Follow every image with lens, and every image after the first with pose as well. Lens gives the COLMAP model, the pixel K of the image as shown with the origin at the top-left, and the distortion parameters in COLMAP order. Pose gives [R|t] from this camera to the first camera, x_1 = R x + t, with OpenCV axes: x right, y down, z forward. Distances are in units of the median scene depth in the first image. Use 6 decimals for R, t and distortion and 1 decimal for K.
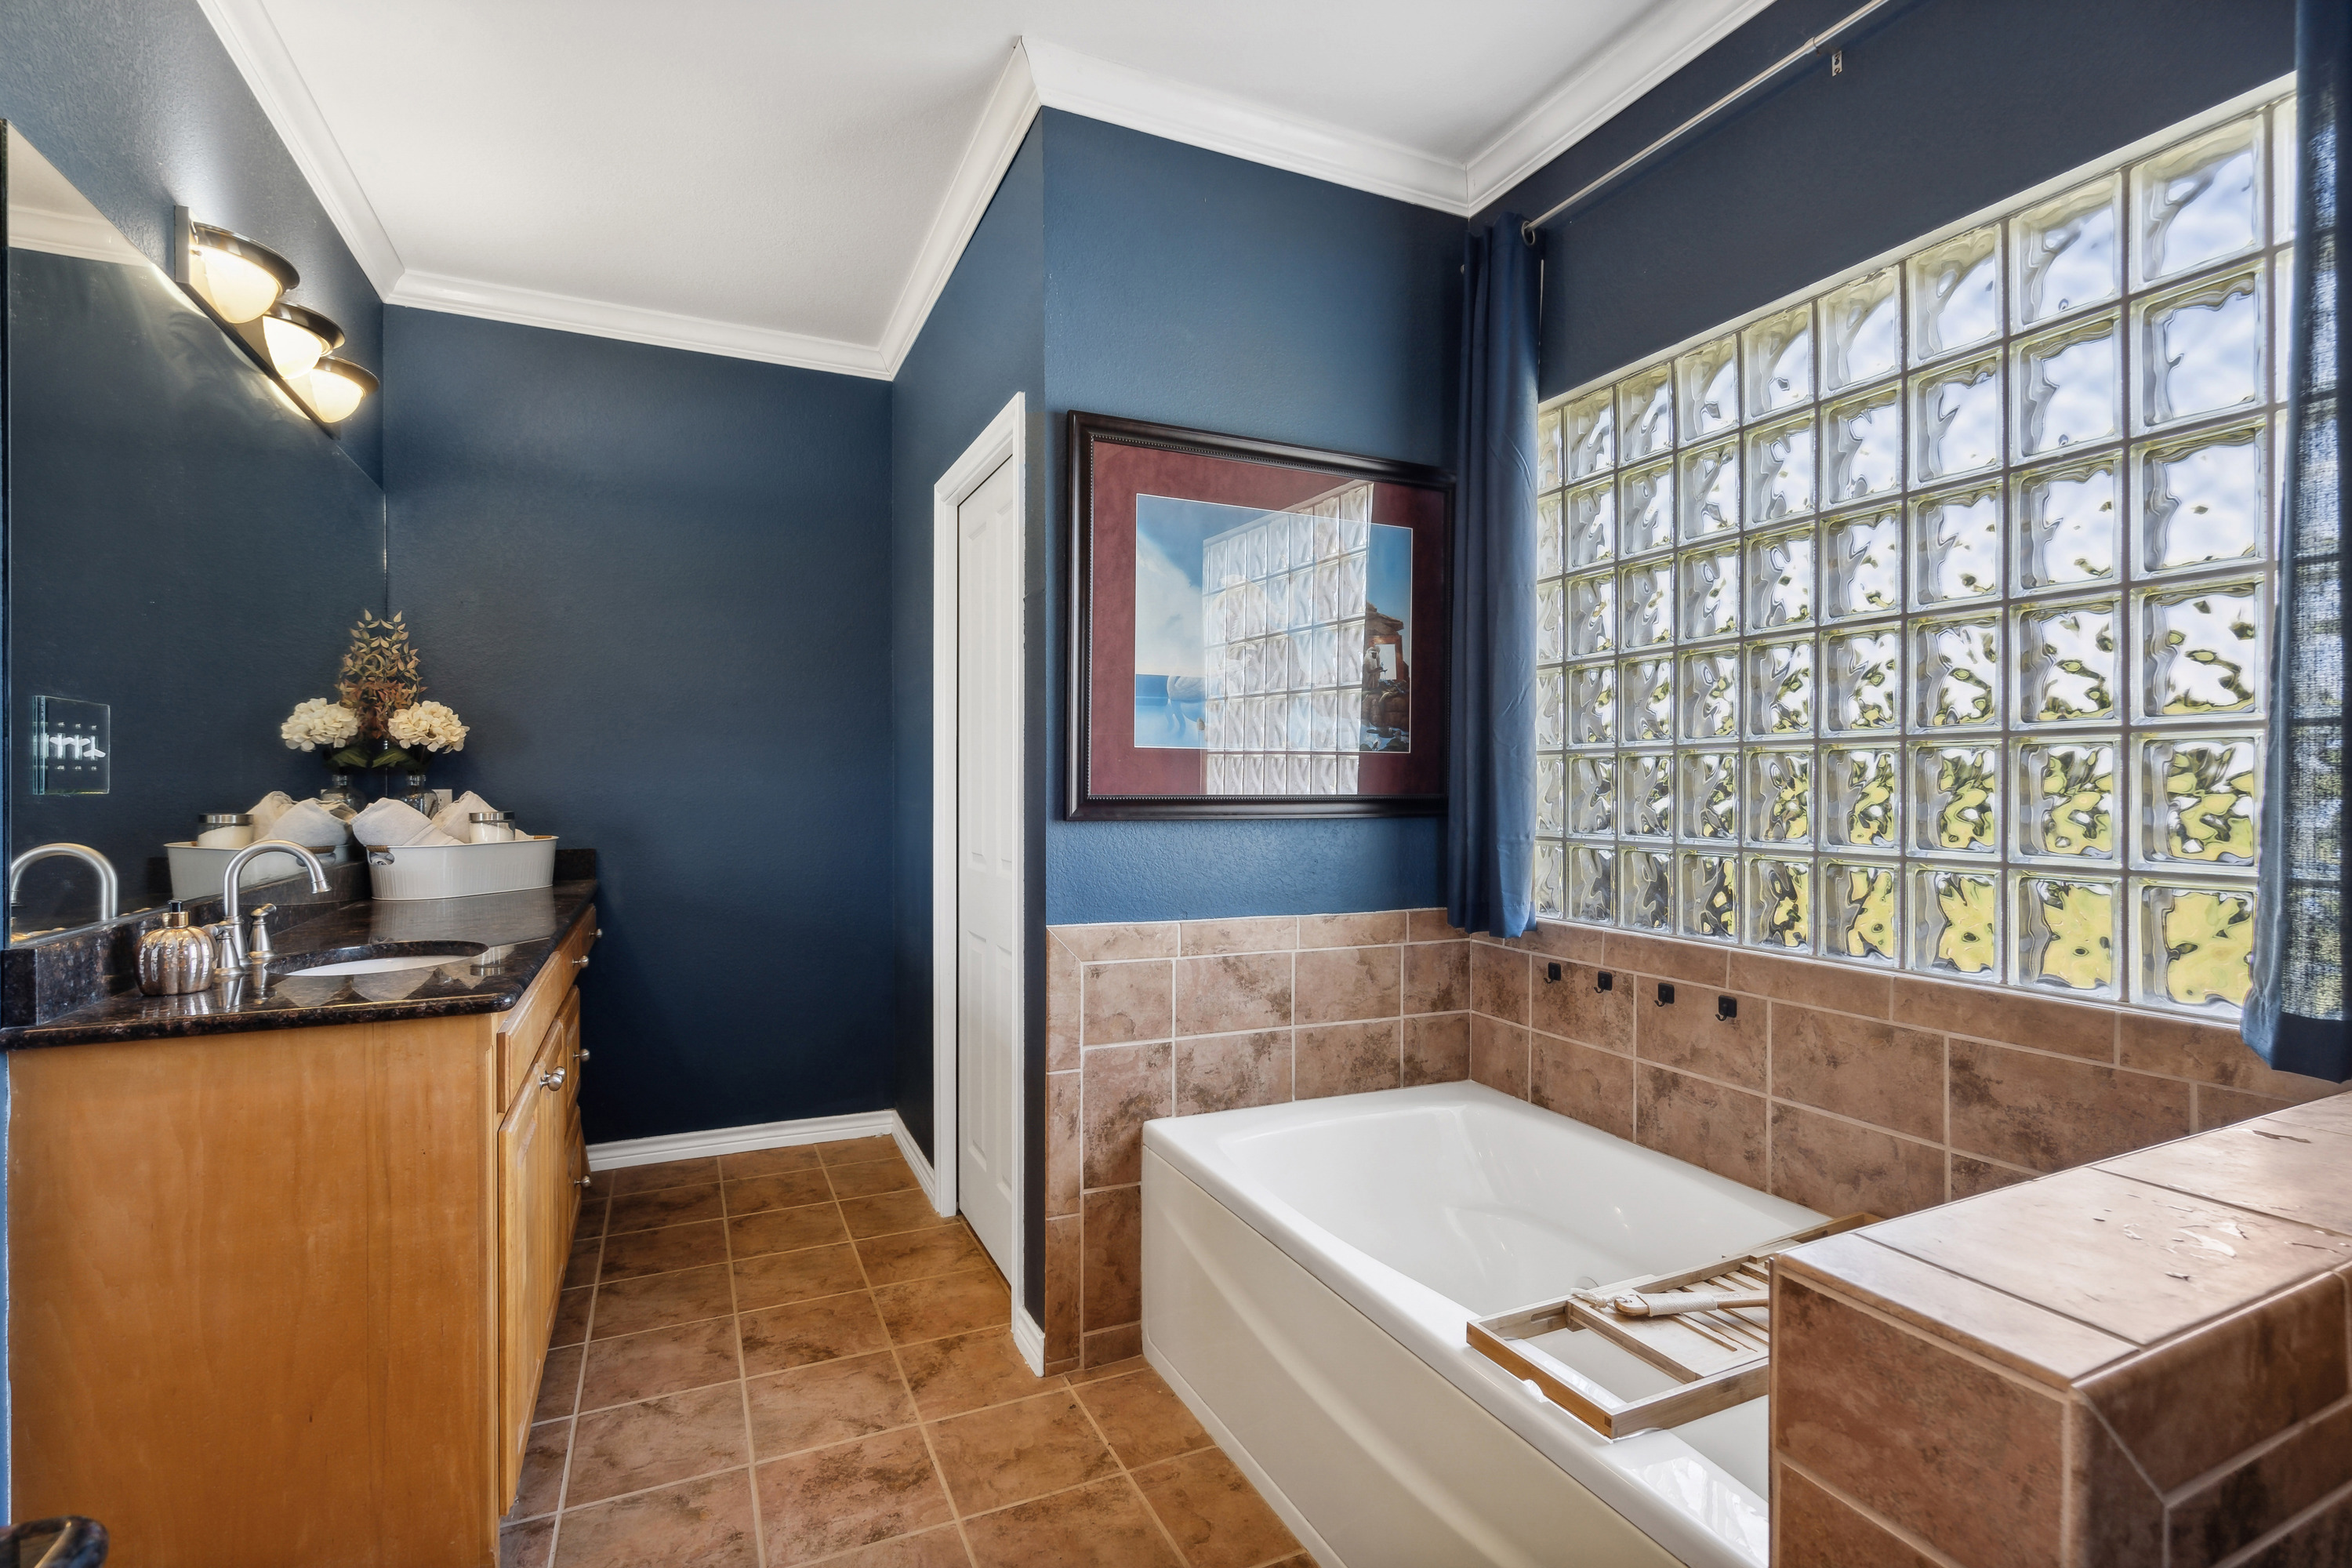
lens RADIAL K [[1087.0, 0, 1181.1], [0, 1087.0, 794.5], [0, 0, 1]] dist [0.000140, 0.000039]
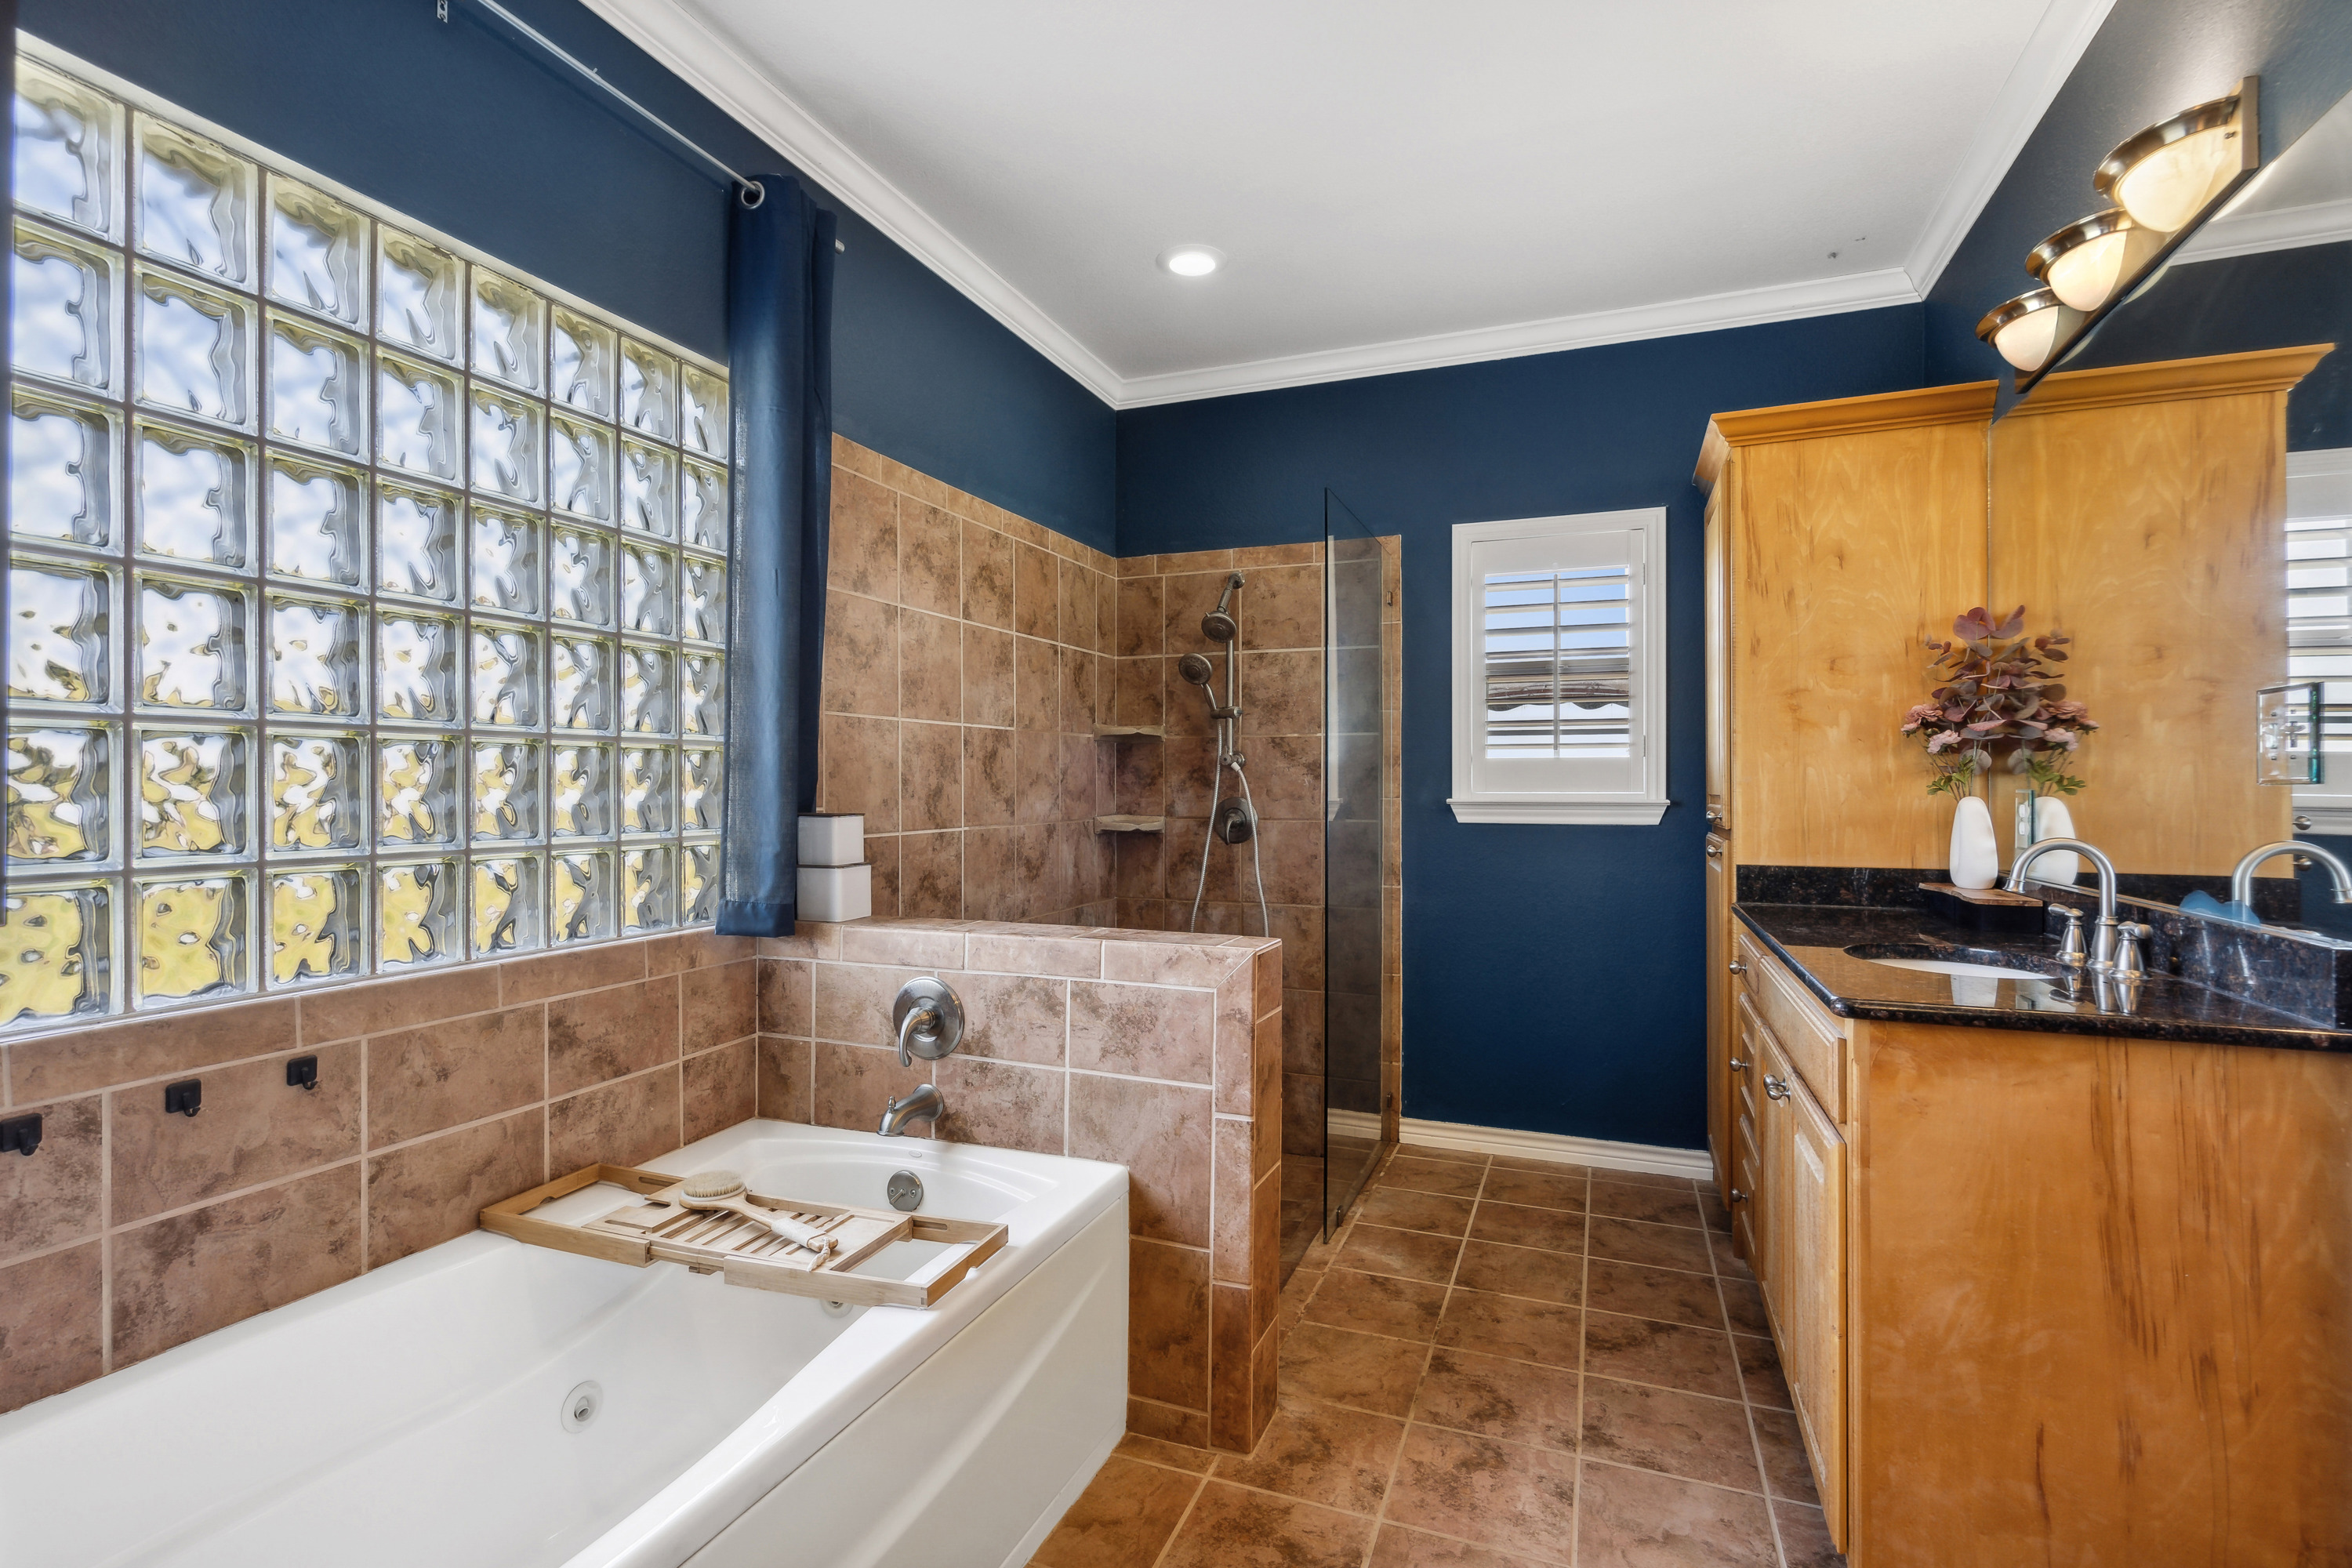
lens RADIAL K [[1087.0, 0, 1175.1], [0, 1087.0, 775.0], [0, 0, 1]] dist [0.000140, 0.000039]
pose [[-0.687323, 0.003767, 0.726342, -0.484866], [0.004131, 0.999991, -0.001277, -0.007739], [-0.726340, 0.002123, -0.687332, 1.121247]]
